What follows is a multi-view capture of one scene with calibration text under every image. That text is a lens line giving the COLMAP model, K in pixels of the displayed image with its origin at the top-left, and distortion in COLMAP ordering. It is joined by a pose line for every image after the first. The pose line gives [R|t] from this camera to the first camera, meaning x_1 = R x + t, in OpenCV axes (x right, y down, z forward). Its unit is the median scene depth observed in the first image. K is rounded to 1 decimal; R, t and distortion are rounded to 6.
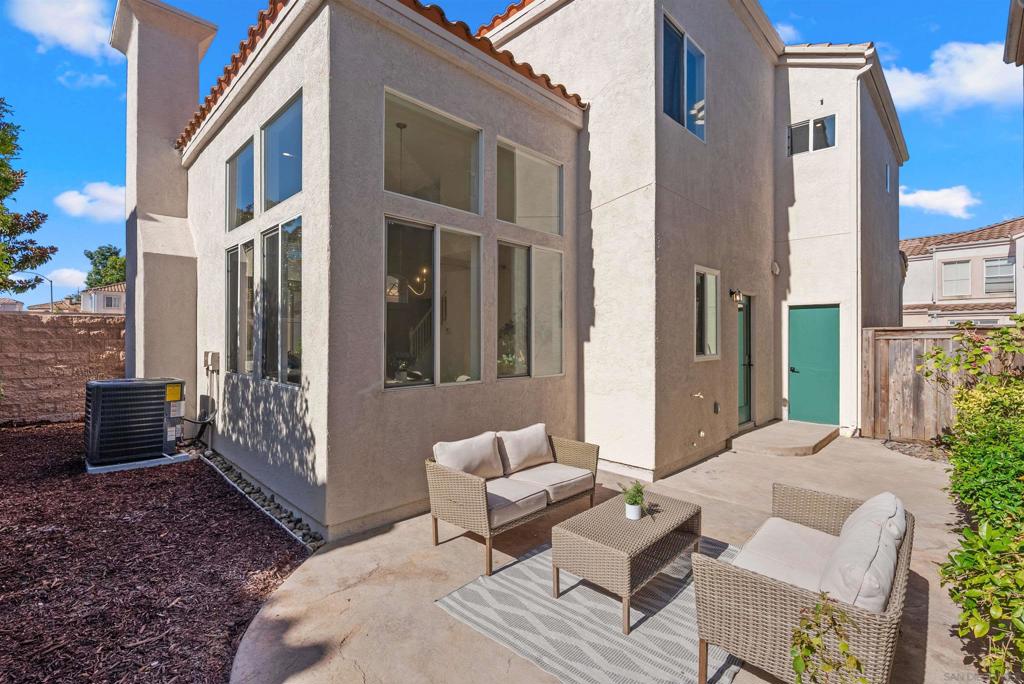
lens RADIAL K [[440.7, 0, 522.2], [0, 440.7, 337.2], [0, 0, 1]] dist [-0.004255, 0.000138]
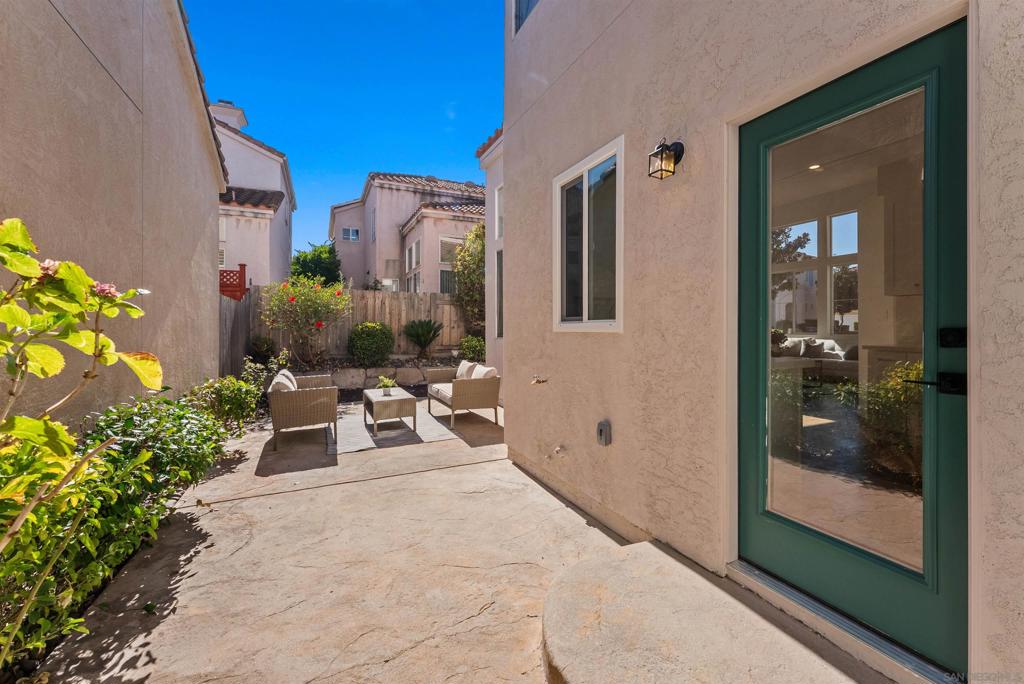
lens RADIAL K [[418.9, 0, 509.0], [0, 418.9, 327.0], [0, 0, 1]] dist [-0.000495, 0.000704]
pose [[-0.343381, -0.006190, -0.939176, 1.030803], [0.002860, 0.999967, -0.007636, 0.055769], [0.939192, -0.005308, -0.343352, 1.204938]]
